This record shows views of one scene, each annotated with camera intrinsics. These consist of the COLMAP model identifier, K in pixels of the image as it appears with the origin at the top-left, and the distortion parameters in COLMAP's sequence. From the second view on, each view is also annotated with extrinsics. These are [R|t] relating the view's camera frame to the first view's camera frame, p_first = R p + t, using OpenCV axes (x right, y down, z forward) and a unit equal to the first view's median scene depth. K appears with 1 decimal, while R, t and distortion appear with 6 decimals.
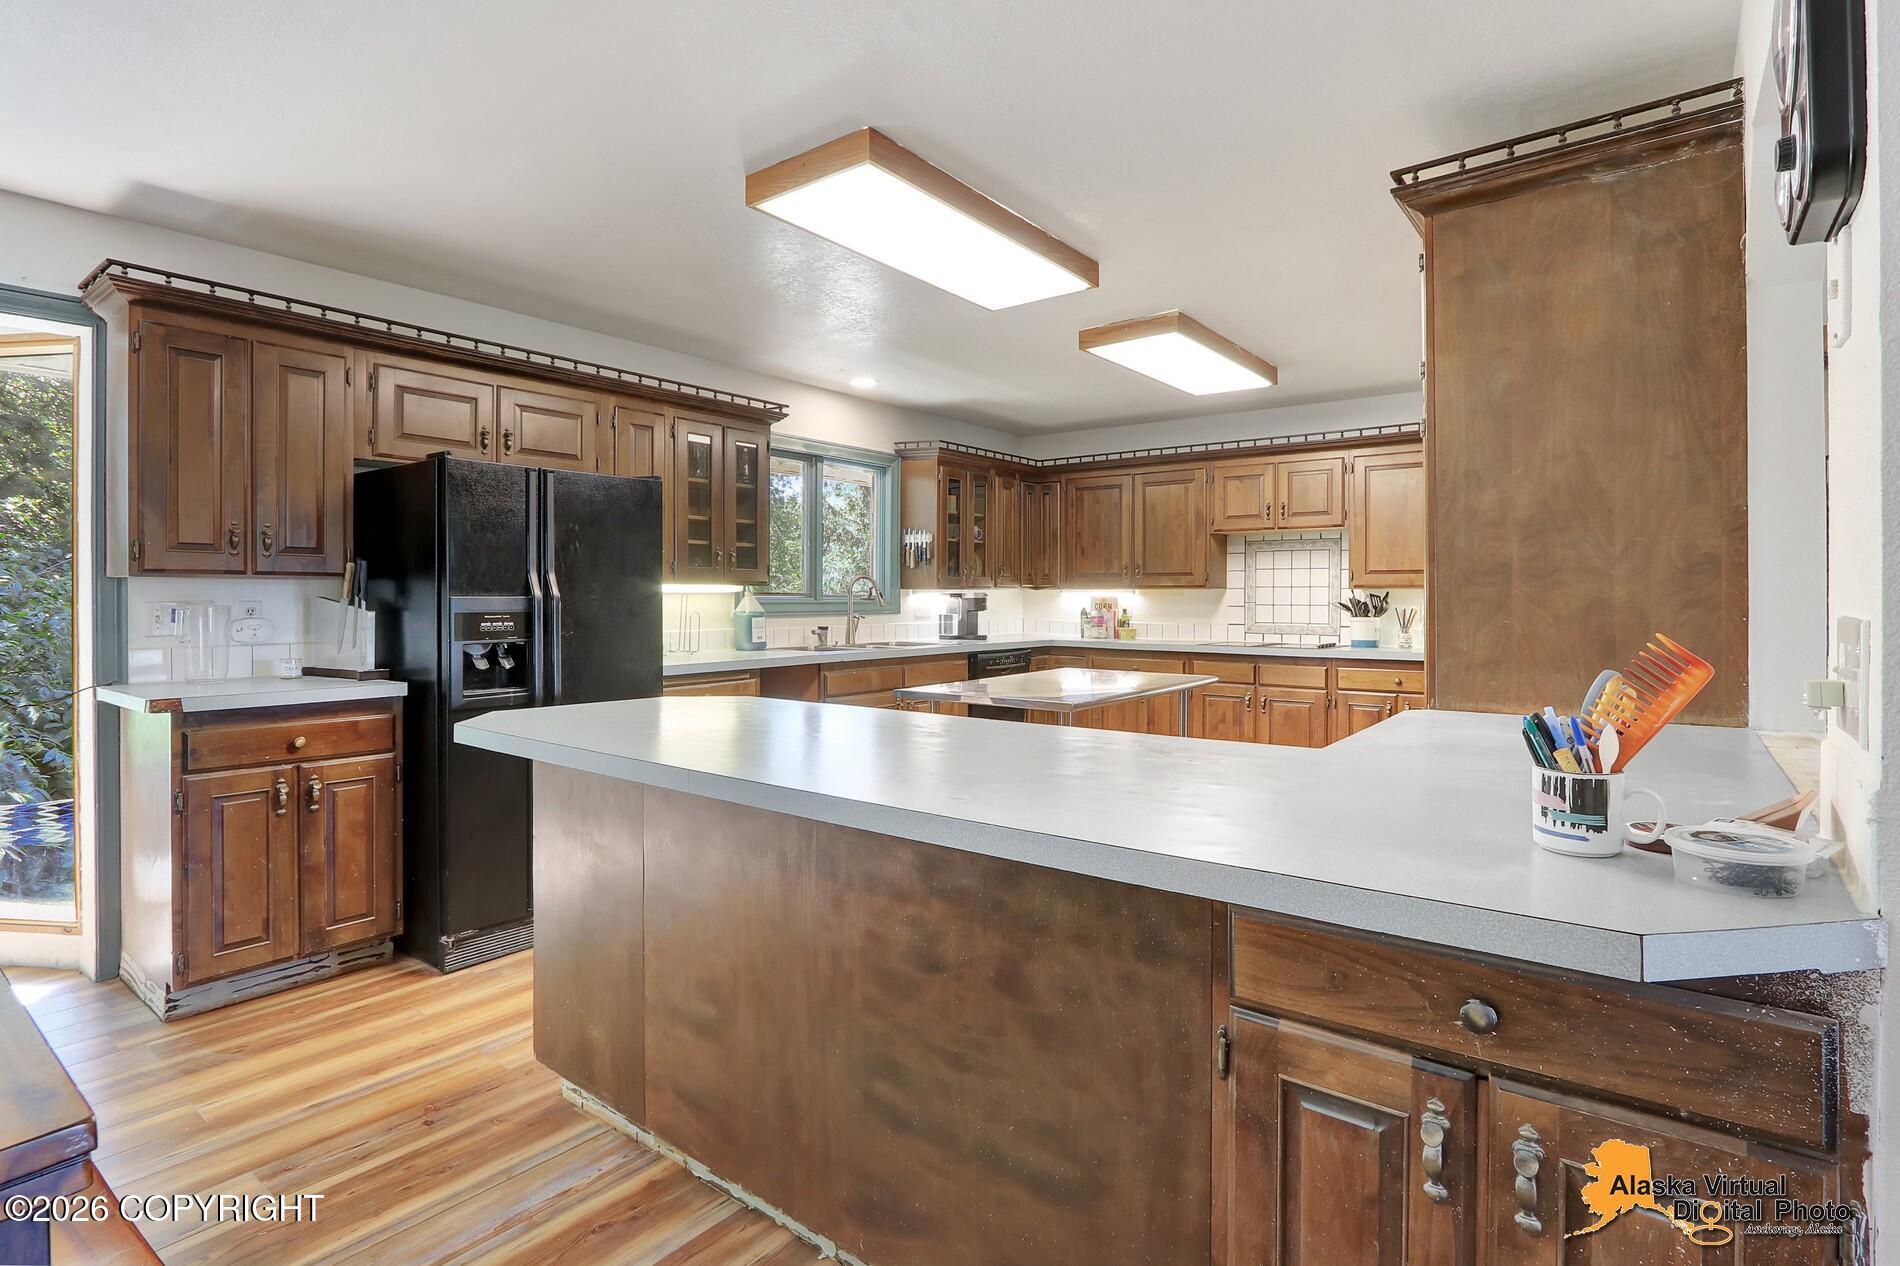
lens RADIAL K [[907.8, 0, 954.1], [0, 907.8, 599.7], [0, 0, 1]] dist [-0.020165, 0.002659]
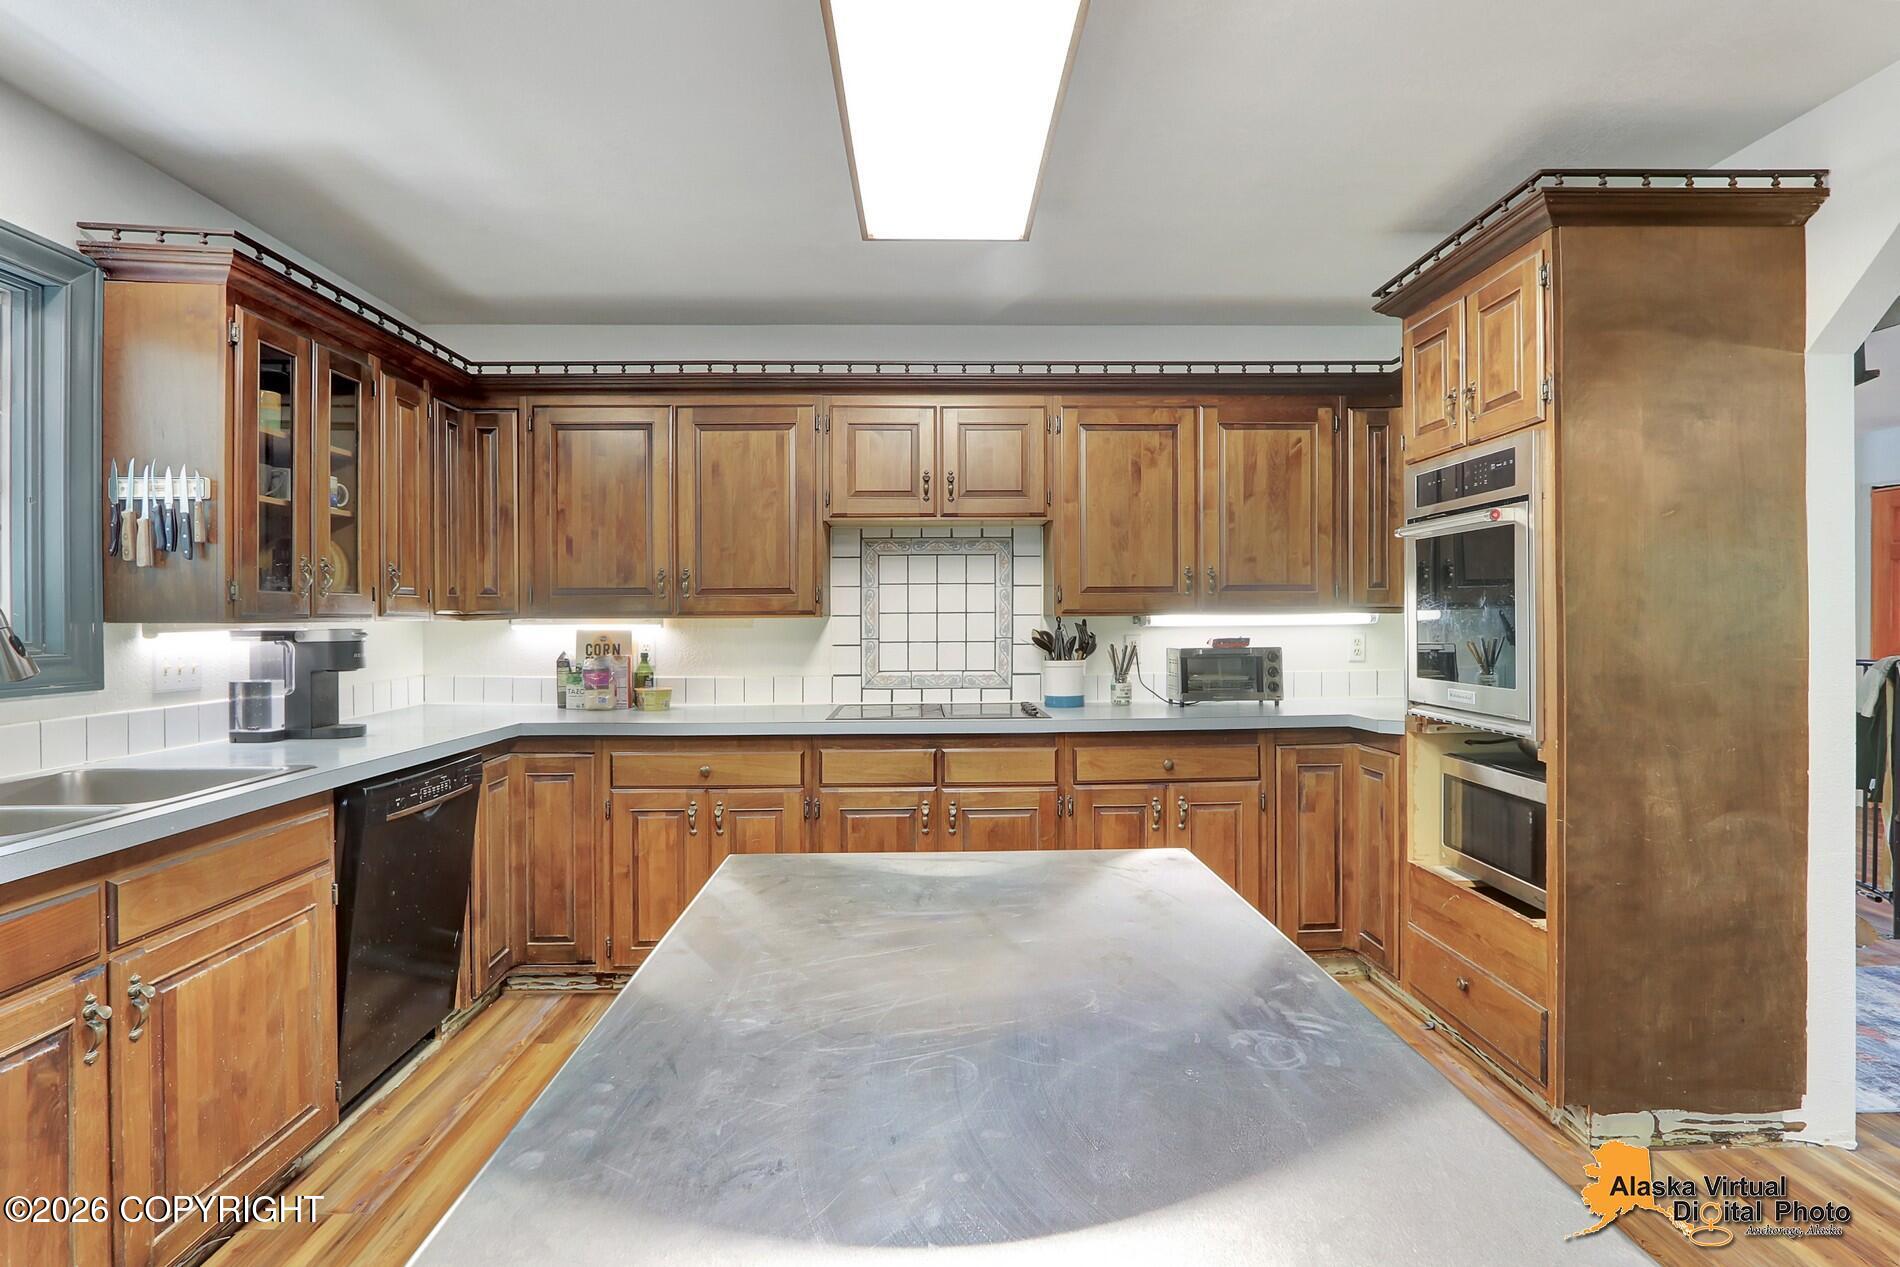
lens RADIAL K [[907.8, 0, 939.0], [0, 907.8, 621.6], [0, 0, 1]] dist [-0.020165, 0.002659]
pose [[0.776007, -0.008126, 0.630672, -0.026119], [0.010608, 0.999944, -0.000168, -0.009108], [-0.630635, 0.006821, 0.776049, 0.560159]]
